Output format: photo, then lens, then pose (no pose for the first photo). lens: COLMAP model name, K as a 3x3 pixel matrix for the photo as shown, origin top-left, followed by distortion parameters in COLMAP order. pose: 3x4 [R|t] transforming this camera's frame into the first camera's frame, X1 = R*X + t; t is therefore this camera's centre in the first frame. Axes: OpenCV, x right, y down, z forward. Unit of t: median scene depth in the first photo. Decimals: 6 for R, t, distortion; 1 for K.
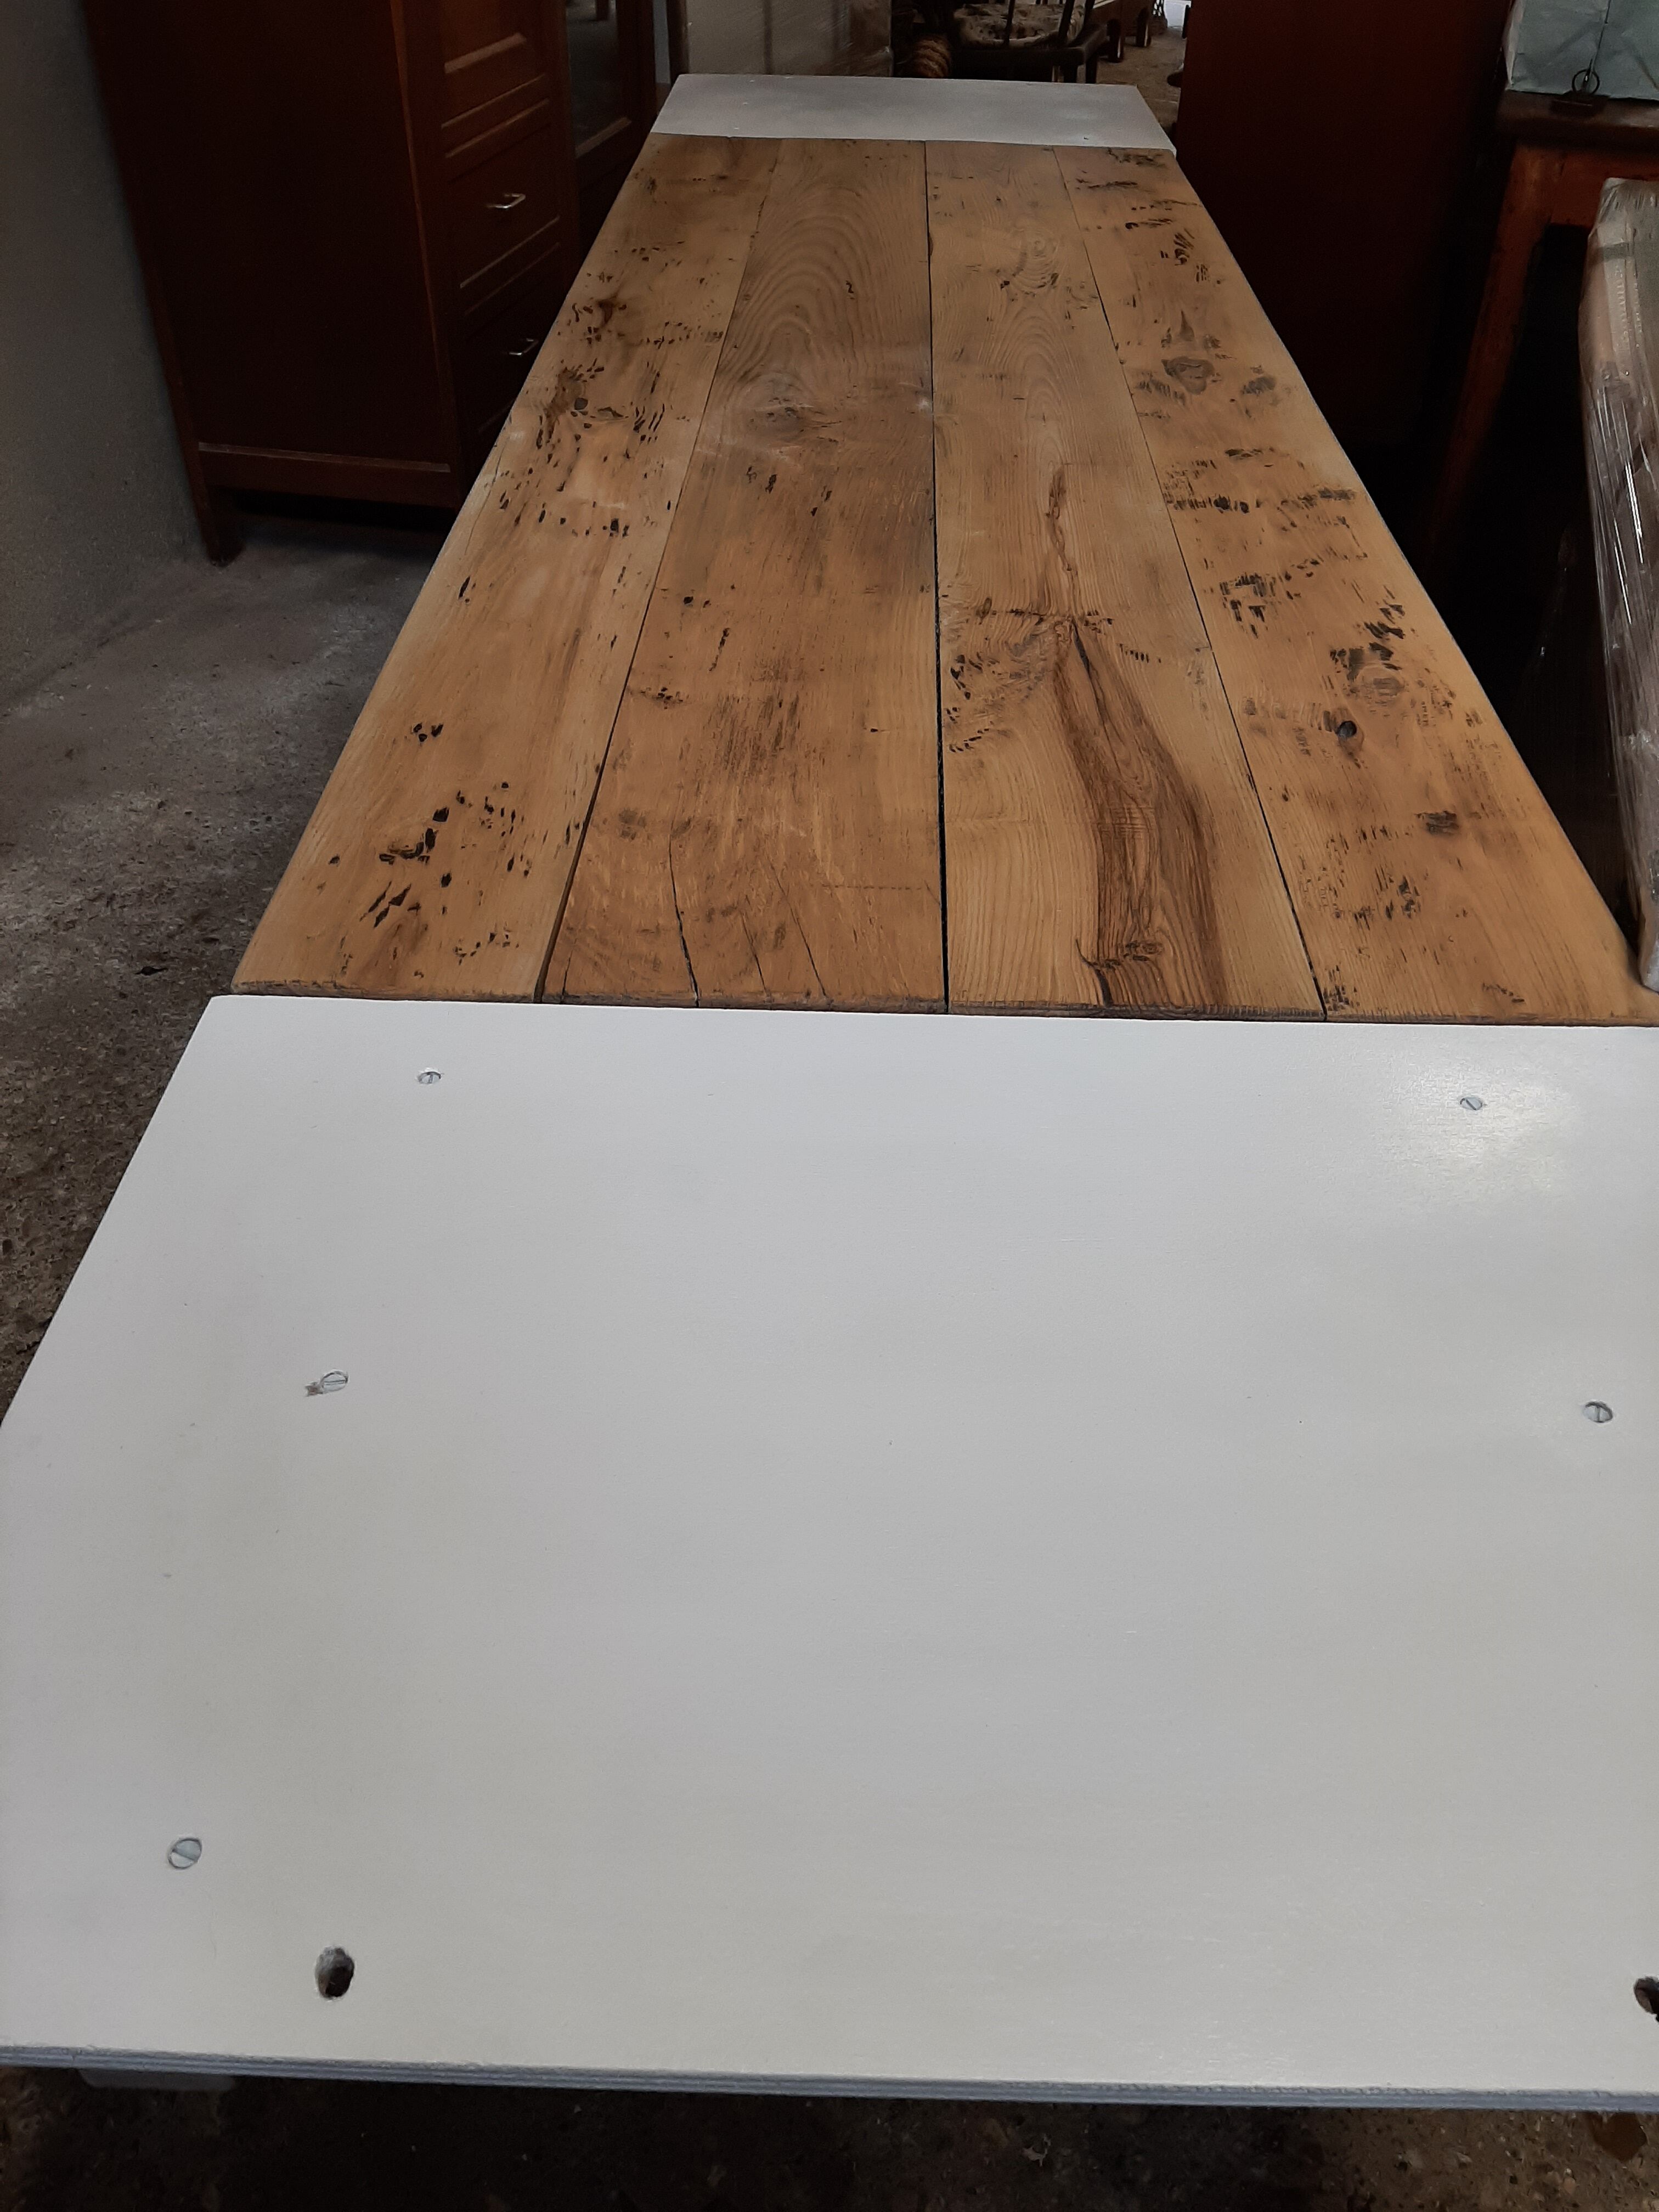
lens RADIAL K [[1713.8, 0, 836.2], [0, 1713.8, 1099.5], [0, 0, 1]] dist [0.008049, -0.055466]
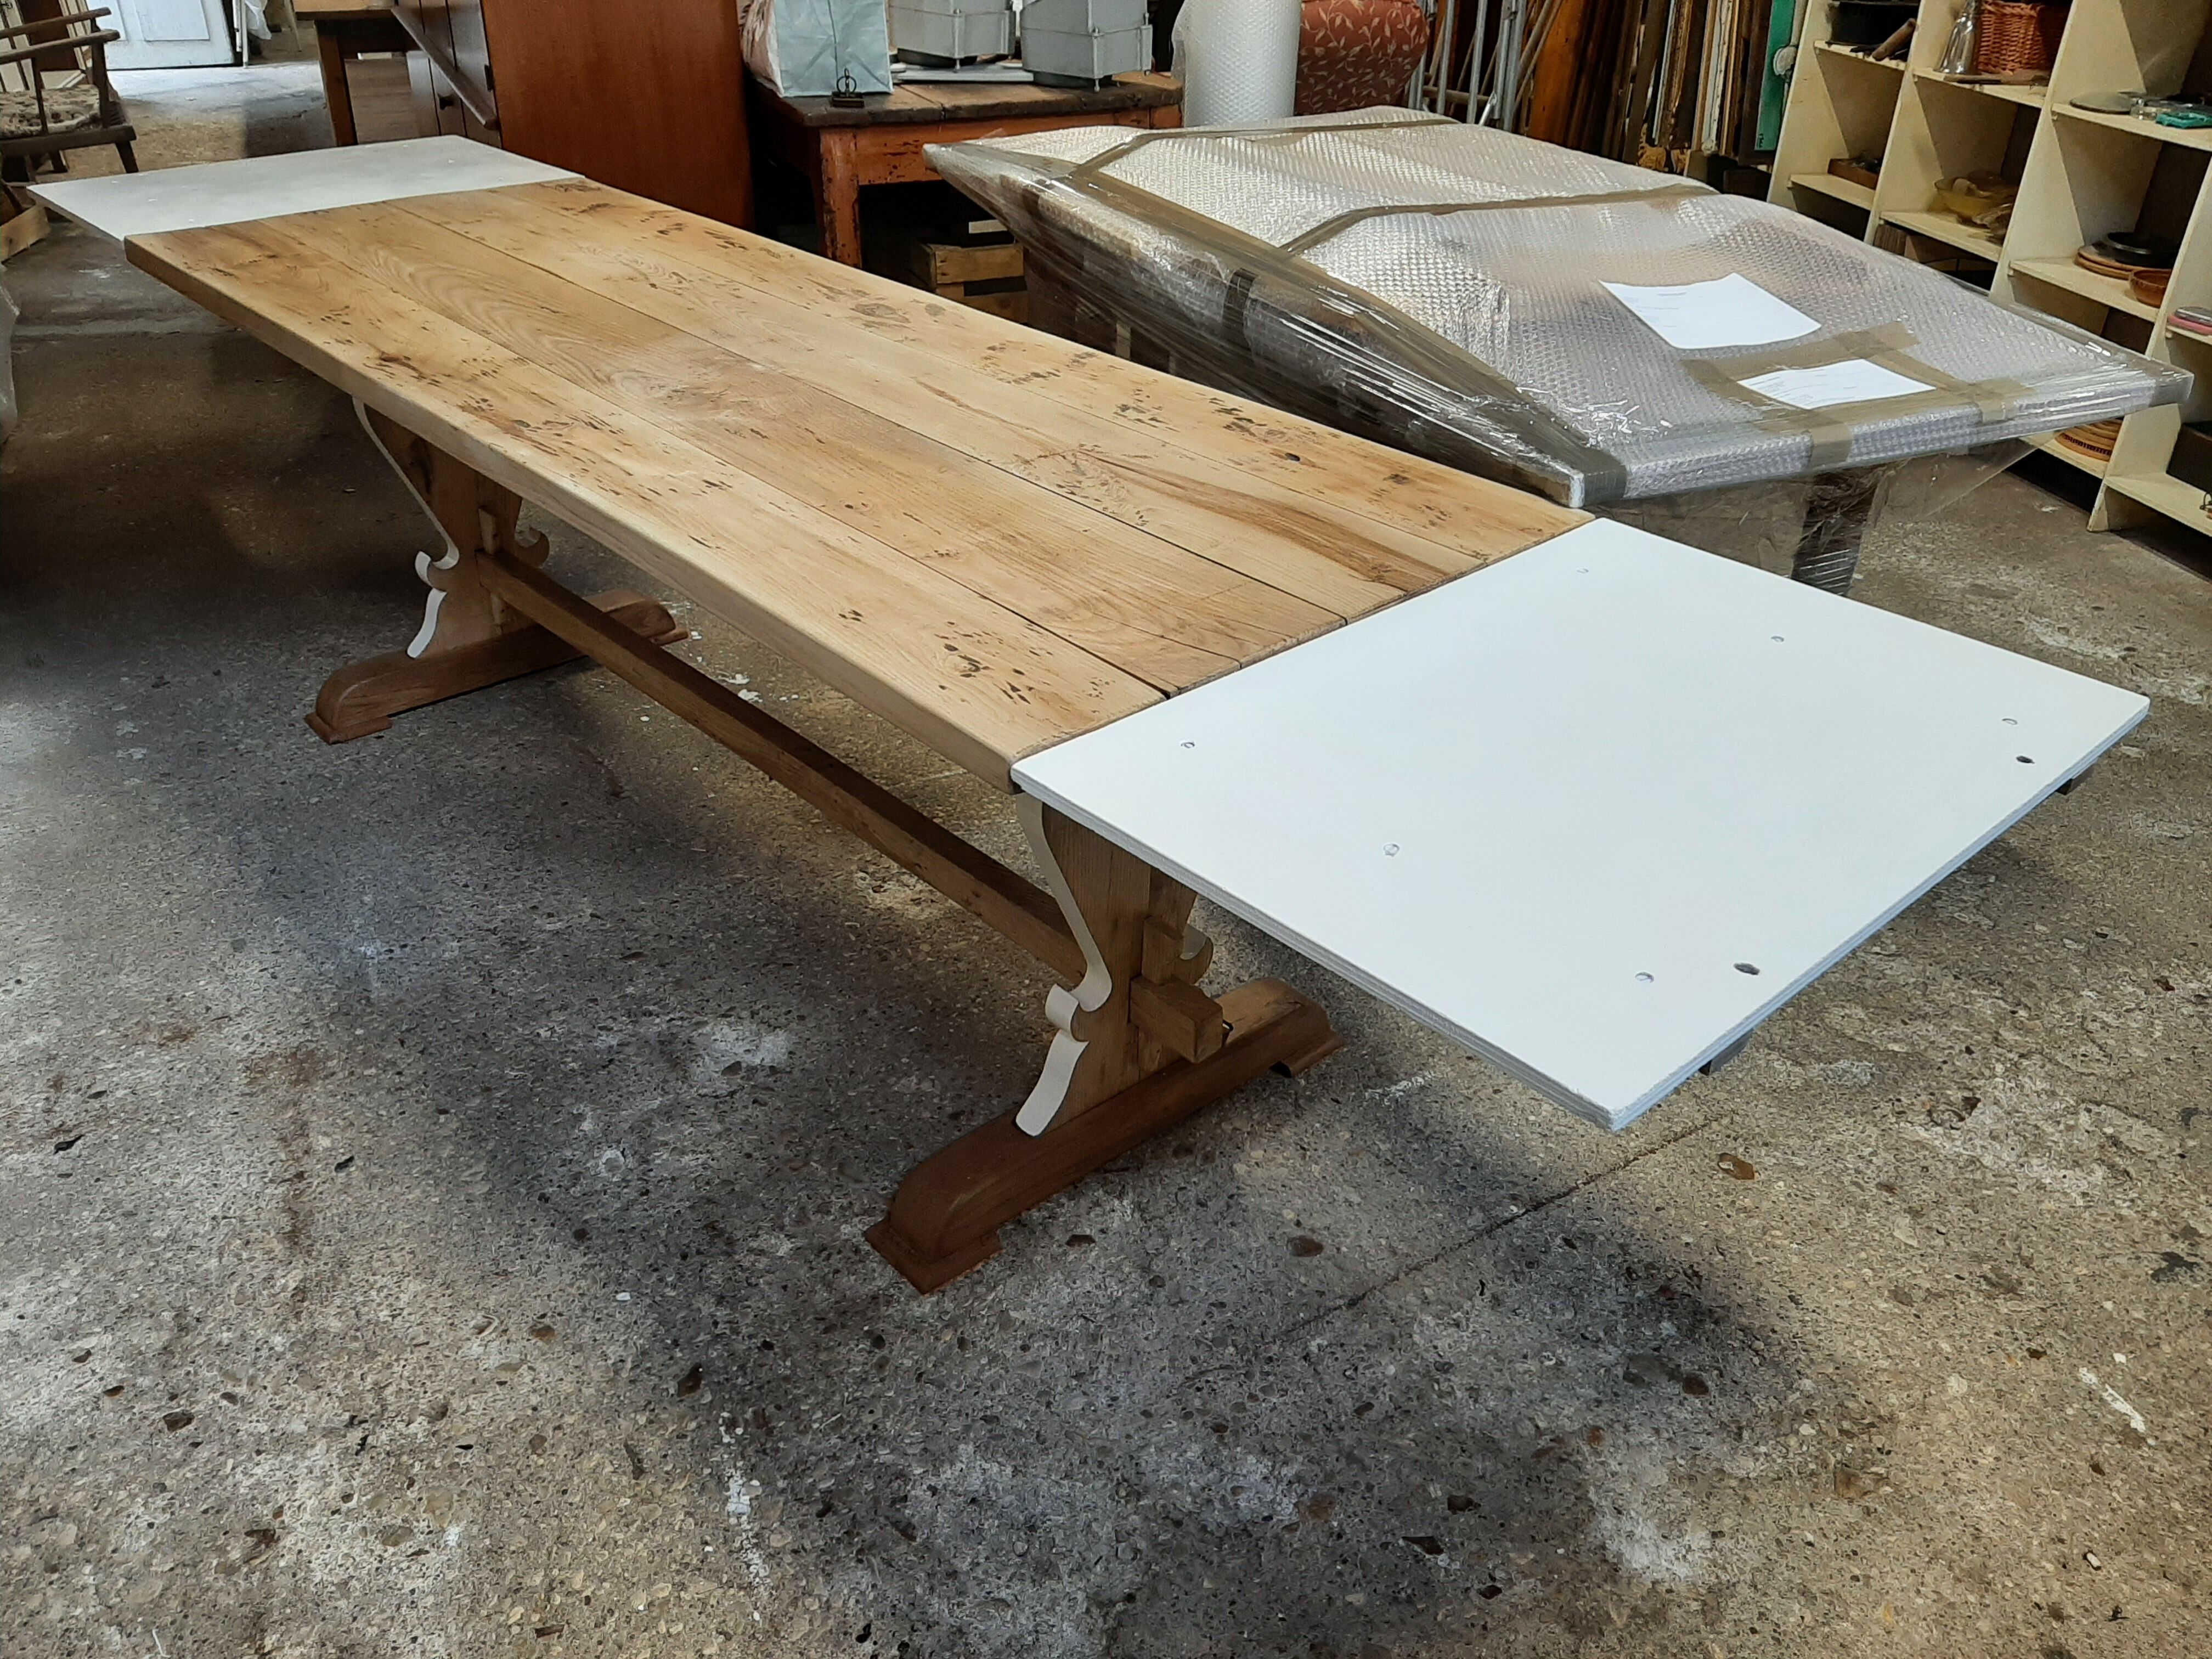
lens RADIAL K [[1713.8, 0, 1093.1], [0, 1713.8, 814.4], [0, 0, 1]] dist [0.008049, -0.055466]
pose [[0.725269, -0.356605, 0.588912, -0.878356], [0.435614, 0.900093, 0.008559, -0.005648], [-0.533128, 0.250331, 0.808152, -0.126492]]
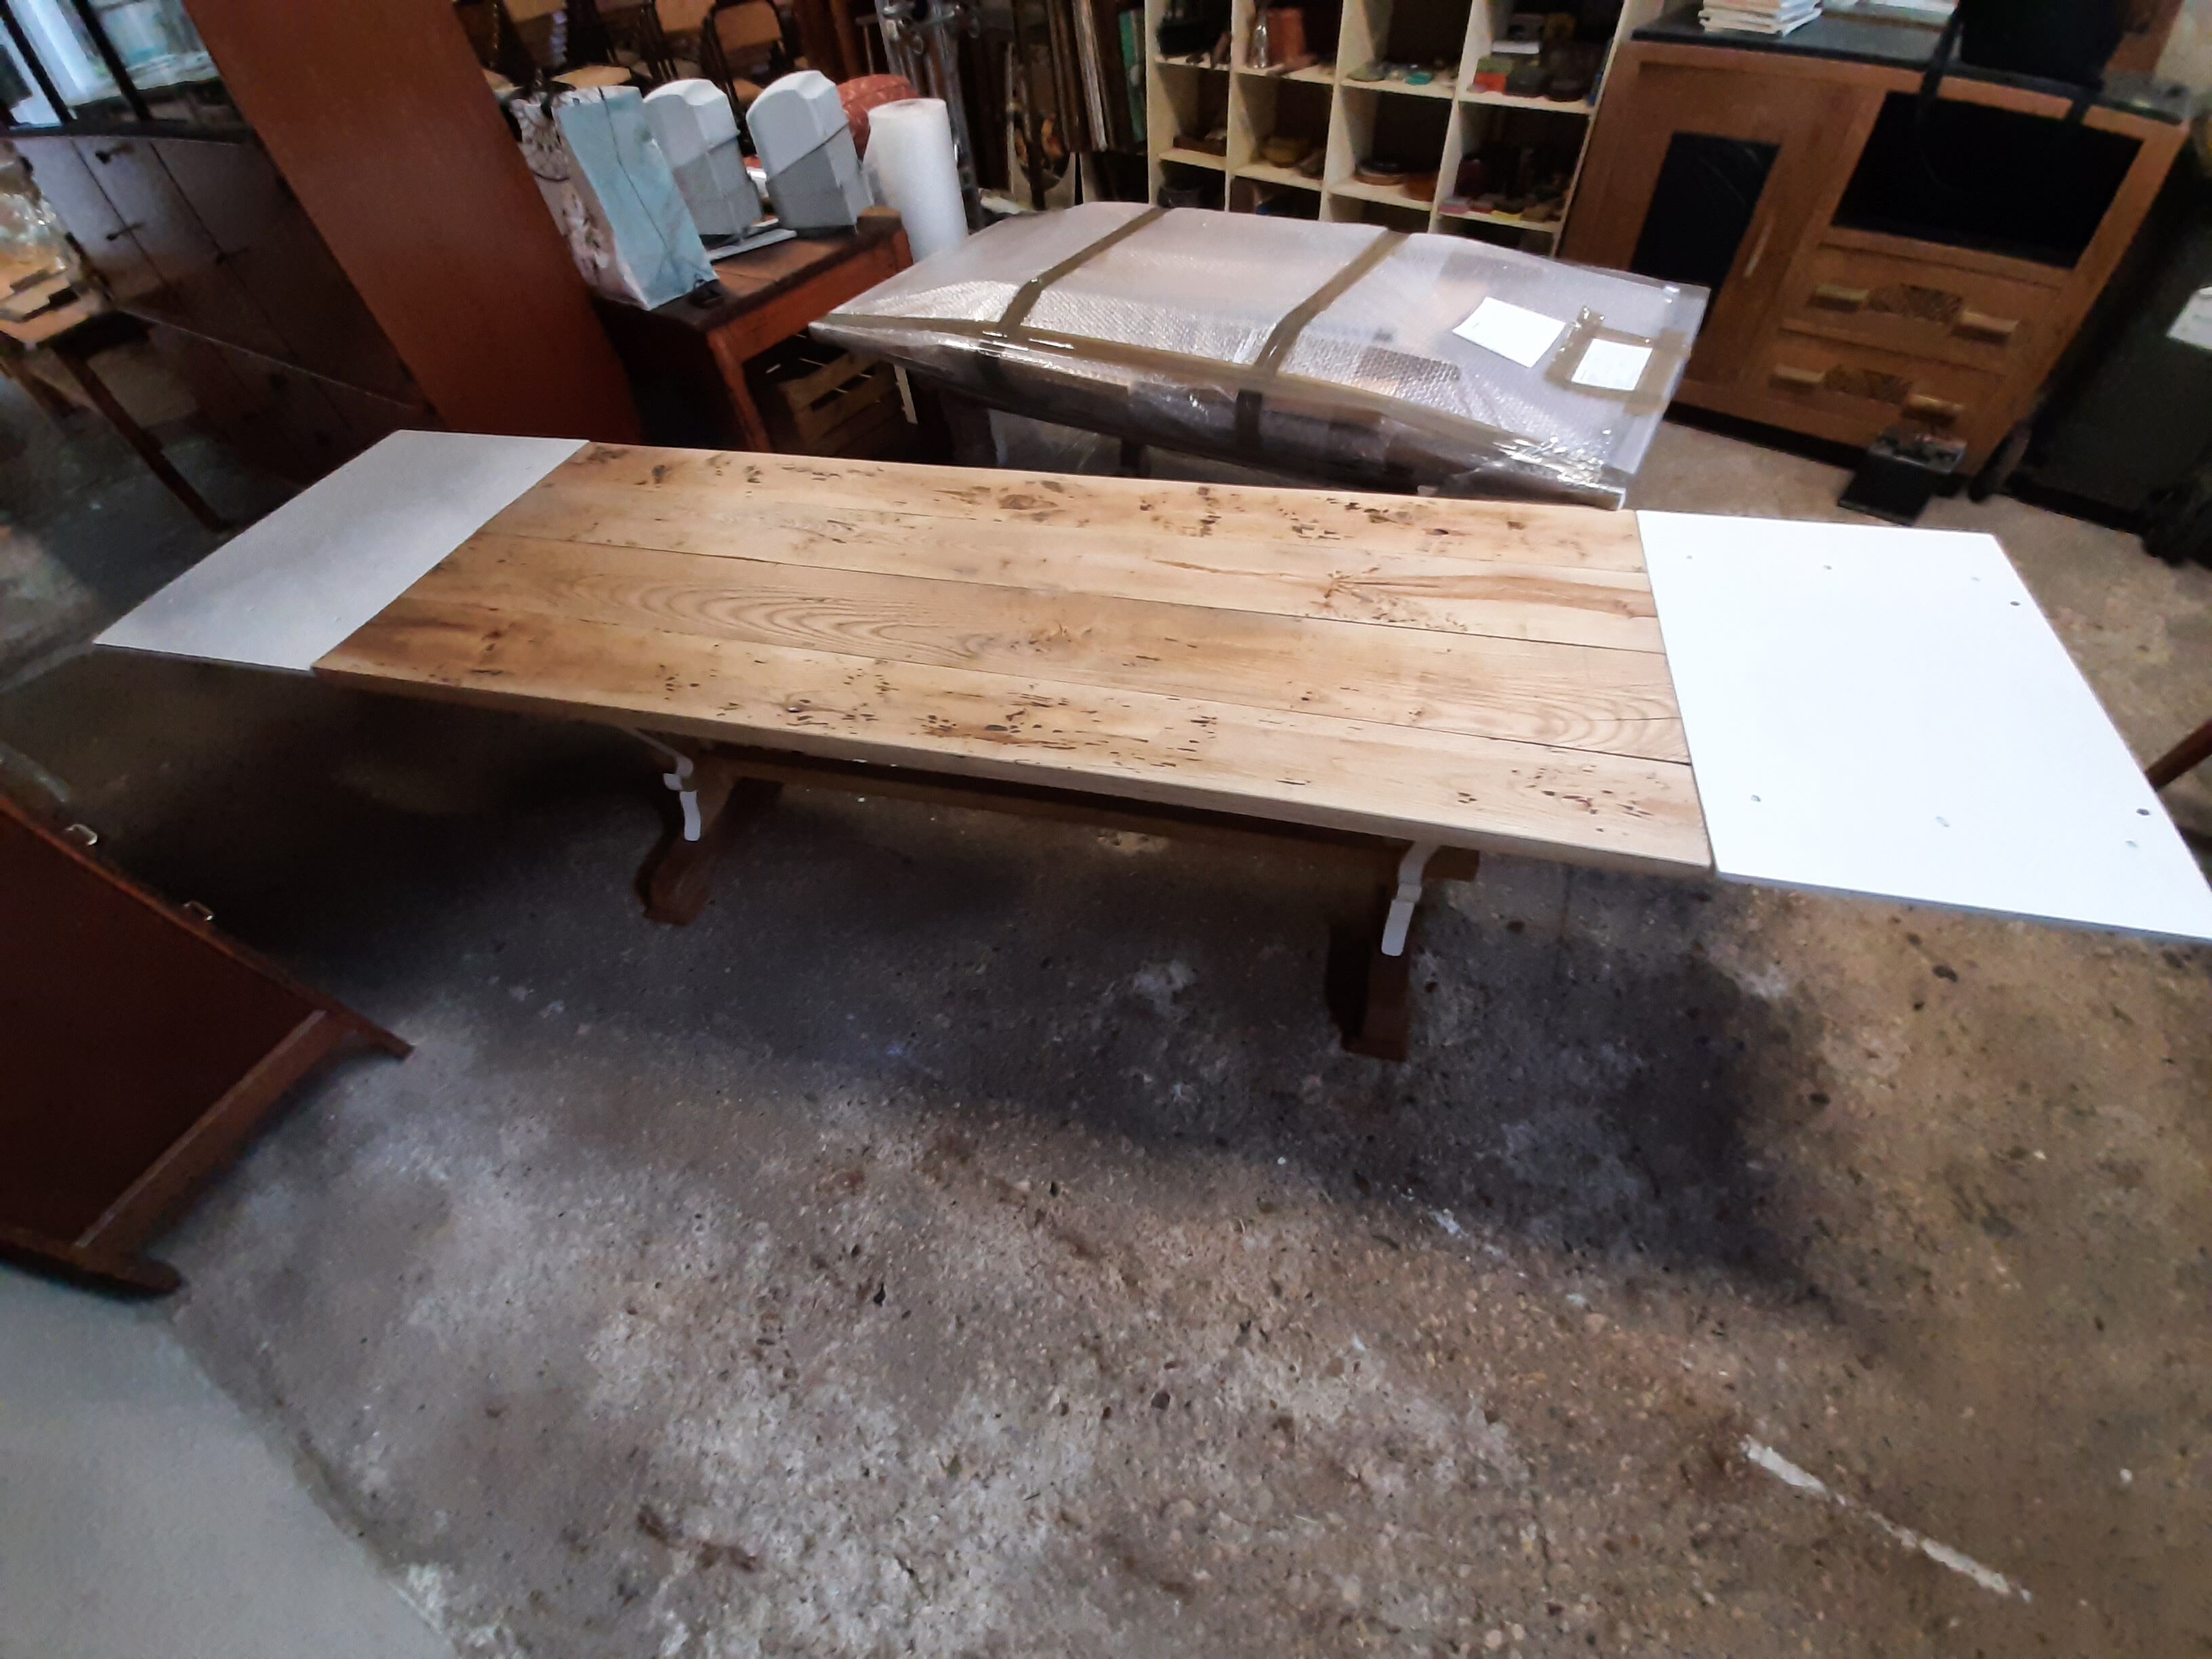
lens RADIAL K [[845.8, 0, 1106.4], [0, 845.8, 832.0], [0, 0, 1]] dist [-0.001493, -0.000031]
pose [[0.215774, -0.780349, 0.586938, -0.862557], [0.679192, 0.551806, 0.483951, -0.876759], [-0.701527, 0.294220, 0.649073, 0.629223]]
